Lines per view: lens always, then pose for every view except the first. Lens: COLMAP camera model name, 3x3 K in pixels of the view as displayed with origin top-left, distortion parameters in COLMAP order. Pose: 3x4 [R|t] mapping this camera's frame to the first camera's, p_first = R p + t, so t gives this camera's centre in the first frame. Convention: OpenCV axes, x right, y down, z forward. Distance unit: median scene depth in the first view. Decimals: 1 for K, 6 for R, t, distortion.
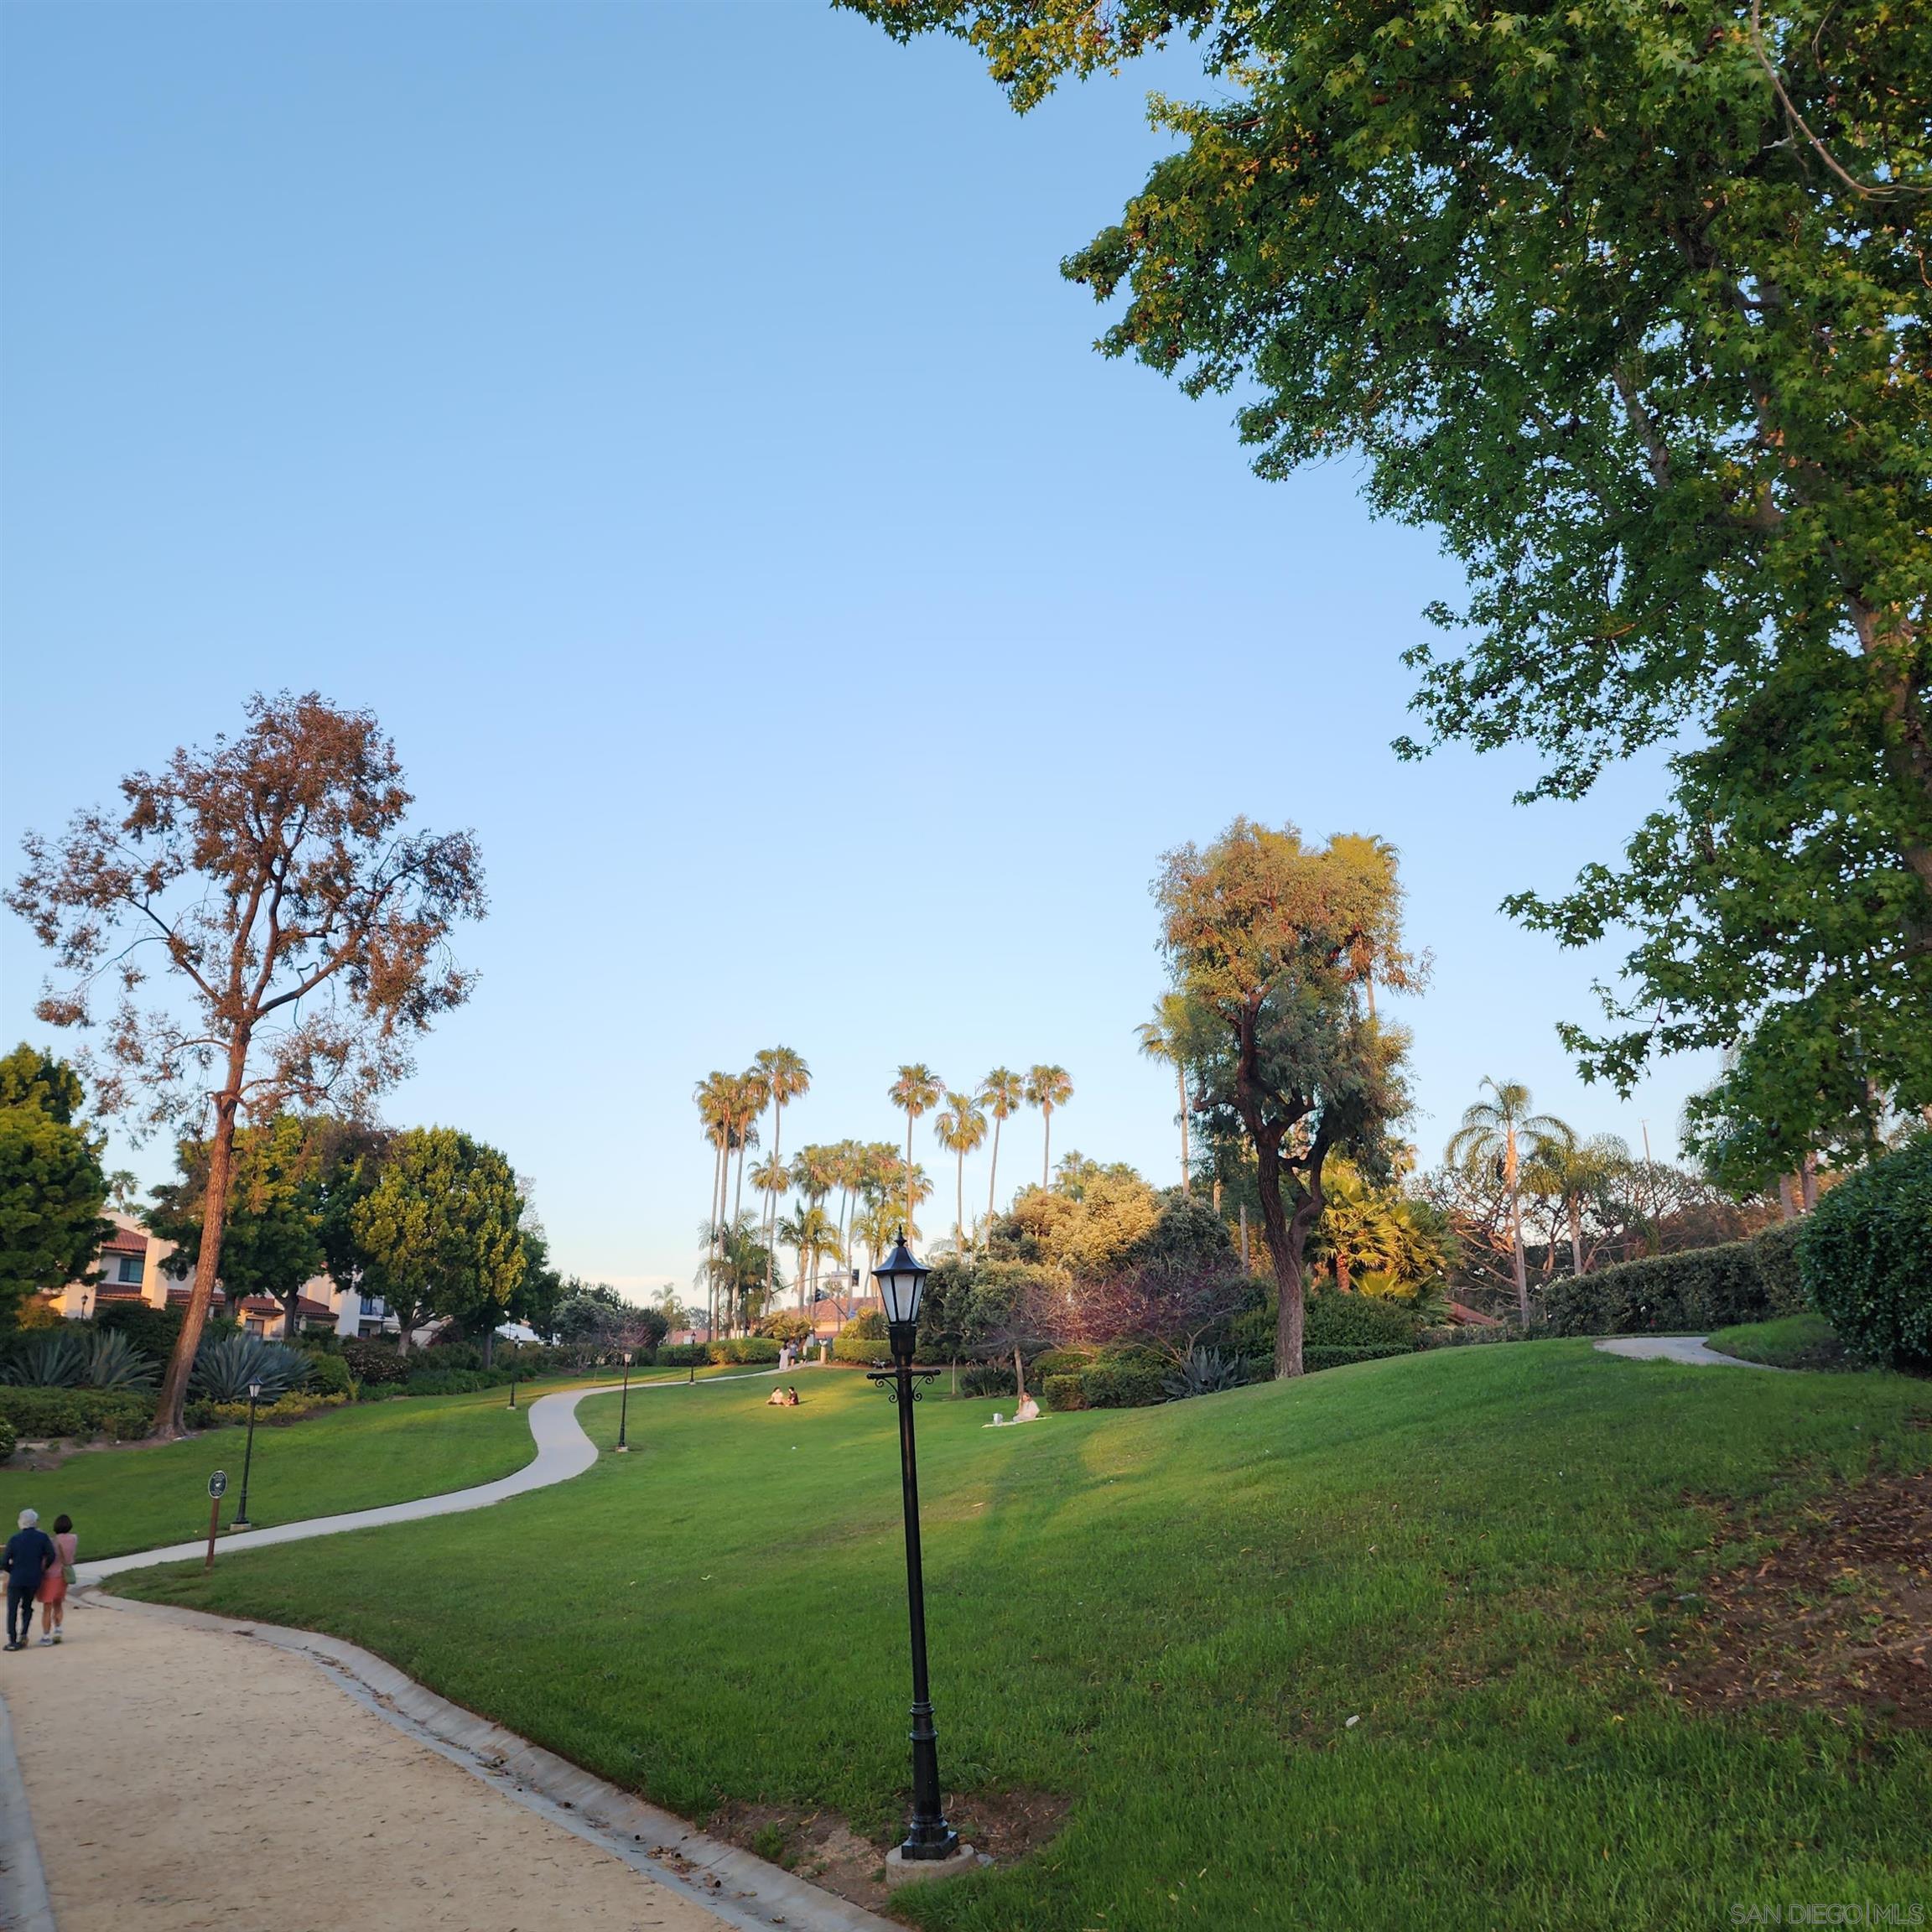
lens RADIAL K [[1719.1, 0, 969.1], [0, 1719.1, 954.0], [0, 0, 1]] dist [0.079911, -0.090963]
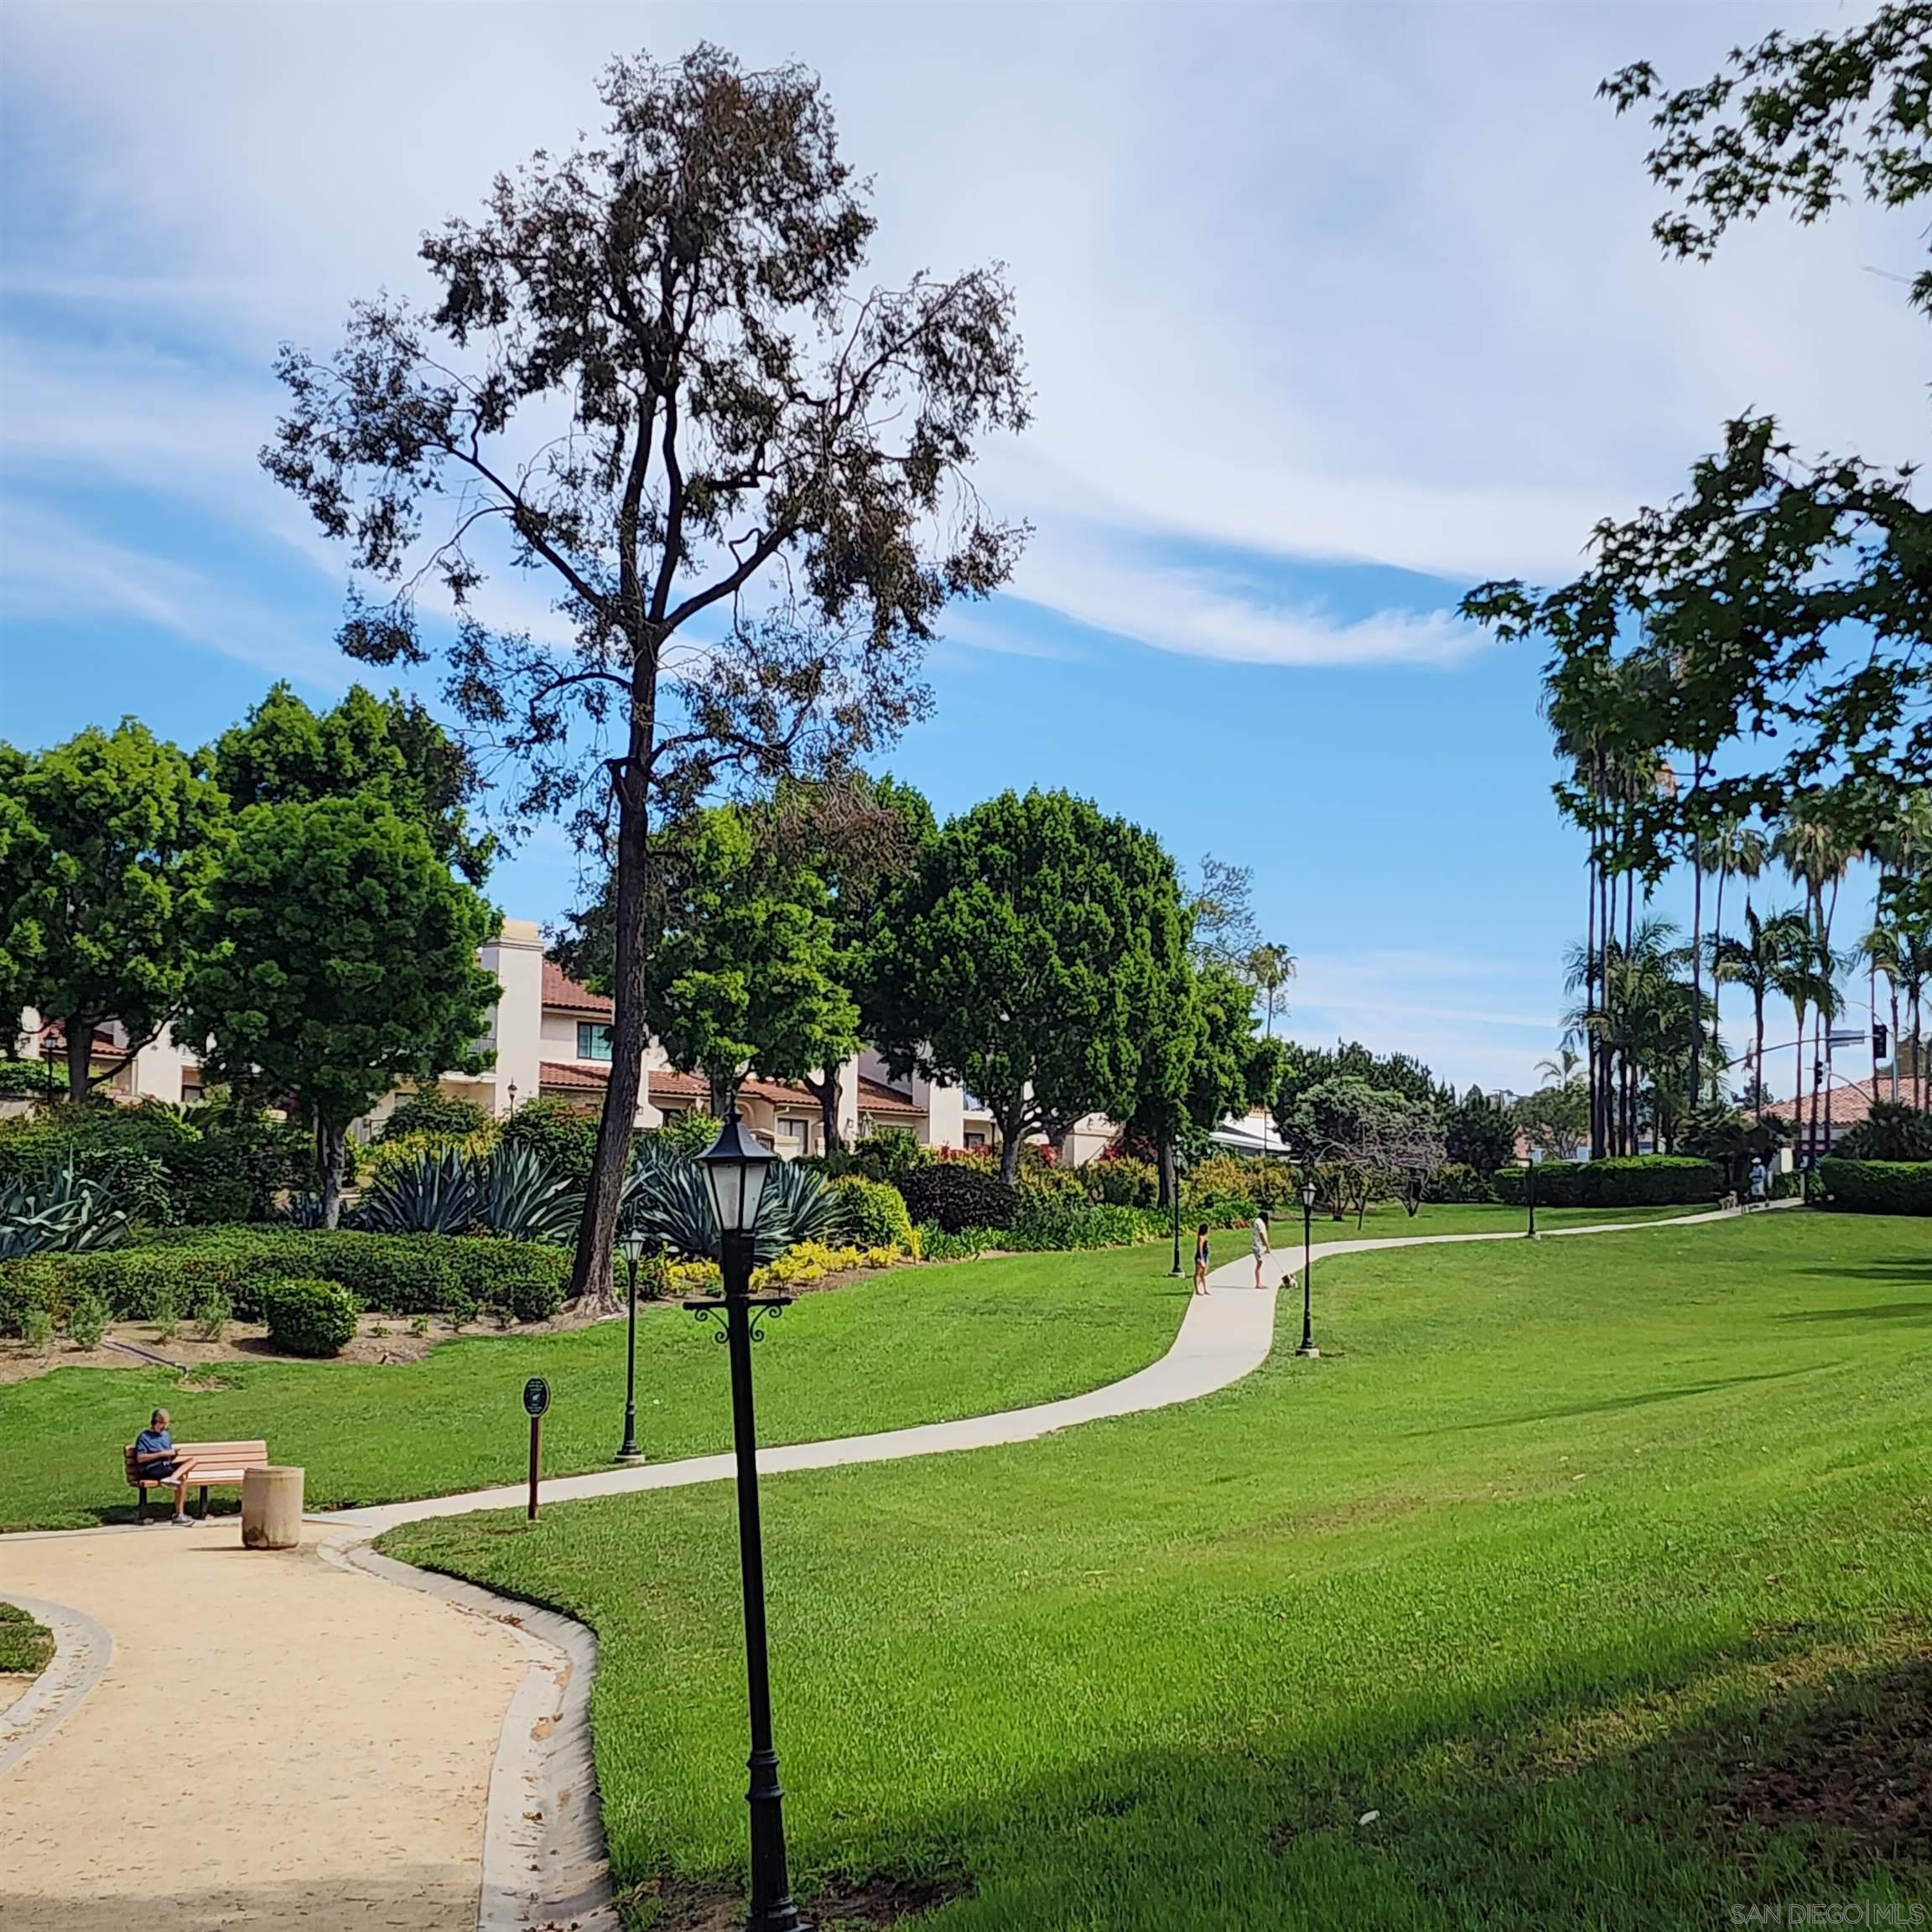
lens RADIAL K [[3361.5, 0, 962.6], [0, 3361.5, 934.2], [0, 0, 1]] dist [0.289900, -1.119586]
pose [[0.927509, -0.021520, -0.373180, 0.110979], [0.080534, 0.986400, 0.143280, -0.018416], [0.365022, -0.162947, 0.916628, -0.033975]]
